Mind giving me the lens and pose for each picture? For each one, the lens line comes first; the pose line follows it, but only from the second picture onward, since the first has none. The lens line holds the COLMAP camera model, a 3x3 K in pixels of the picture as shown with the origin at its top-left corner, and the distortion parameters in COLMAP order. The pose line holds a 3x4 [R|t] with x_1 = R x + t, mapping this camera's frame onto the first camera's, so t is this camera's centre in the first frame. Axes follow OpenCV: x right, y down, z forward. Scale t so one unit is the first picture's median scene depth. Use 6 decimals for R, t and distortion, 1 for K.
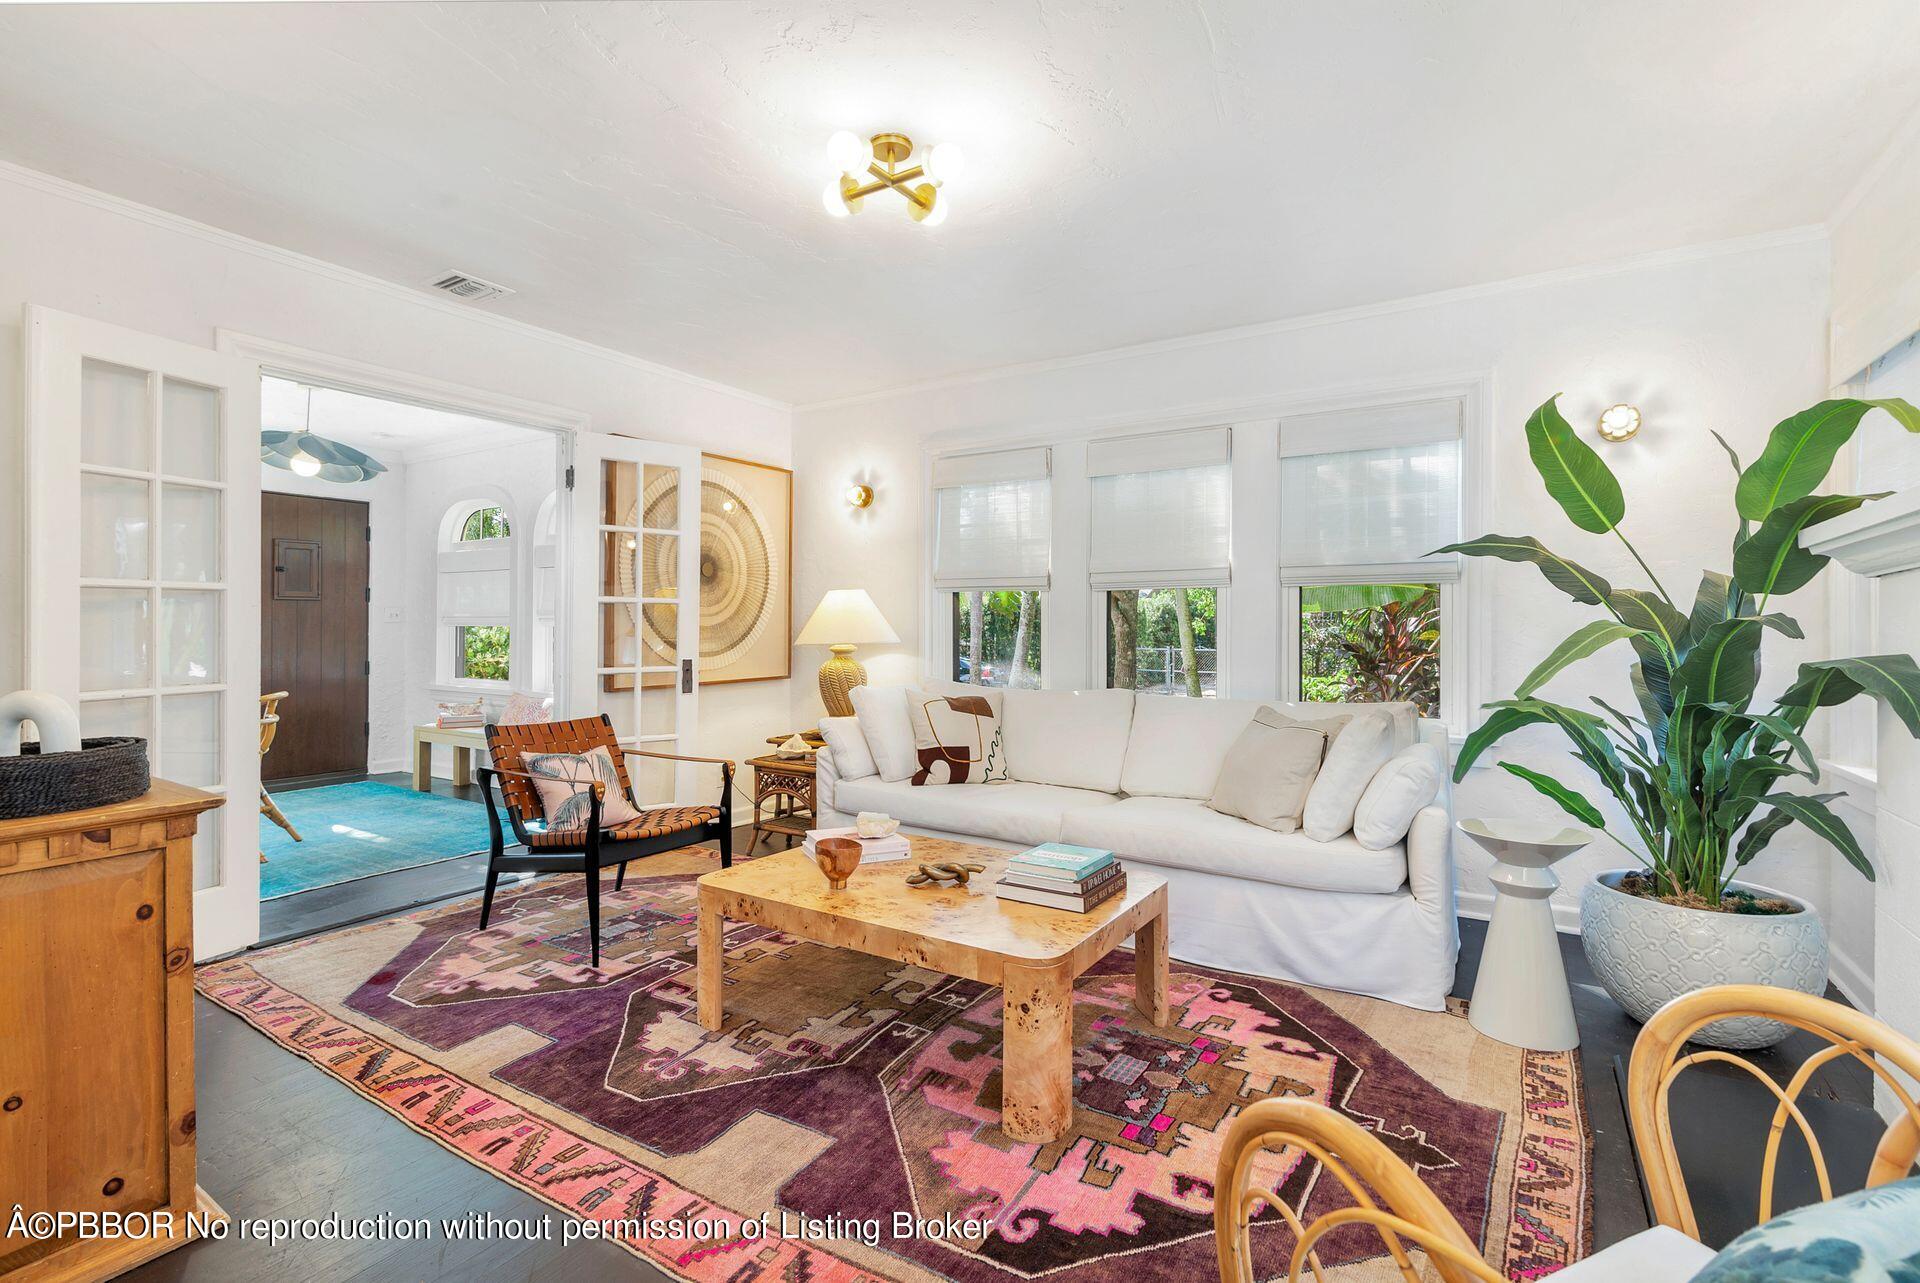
lens RADIAL K [[899.0, 0, 962.8], [0, 899.0, 629.2], [0, 0, 1]] dist [0.008249, -0.001921]
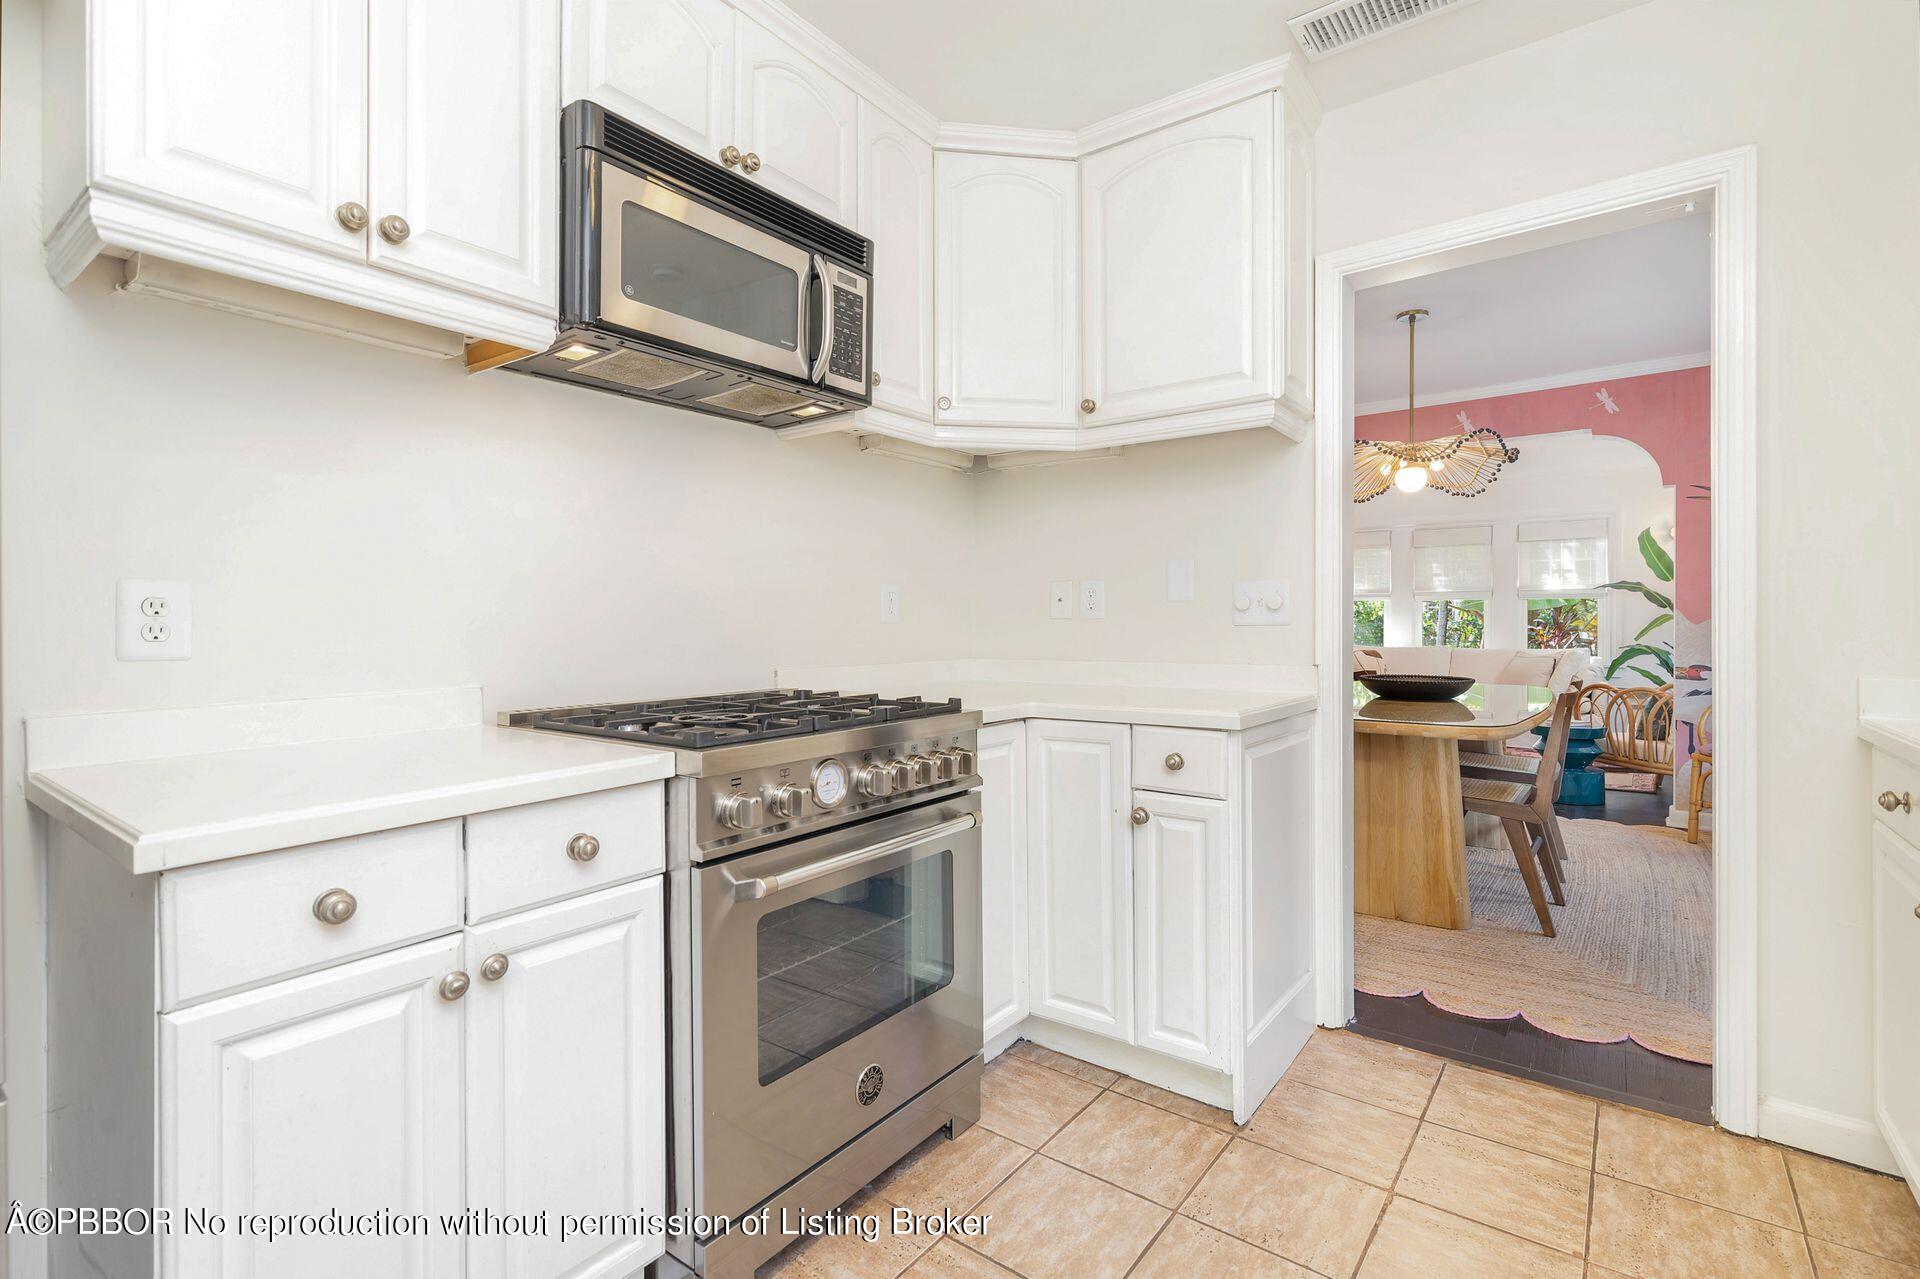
lens RADIAL K [[899.0, 0, 952.1], [0, 899.0, 625.8], [0, 0, 1]] dist [0.008249, -0.001921]
pose [[0.996147, 0.001580, -0.087680, -1.135506], [-0.001780, 0.999996, -0.002203, 0.032900], [0.087676, 0.002351, 0.996146, -1.795213]]
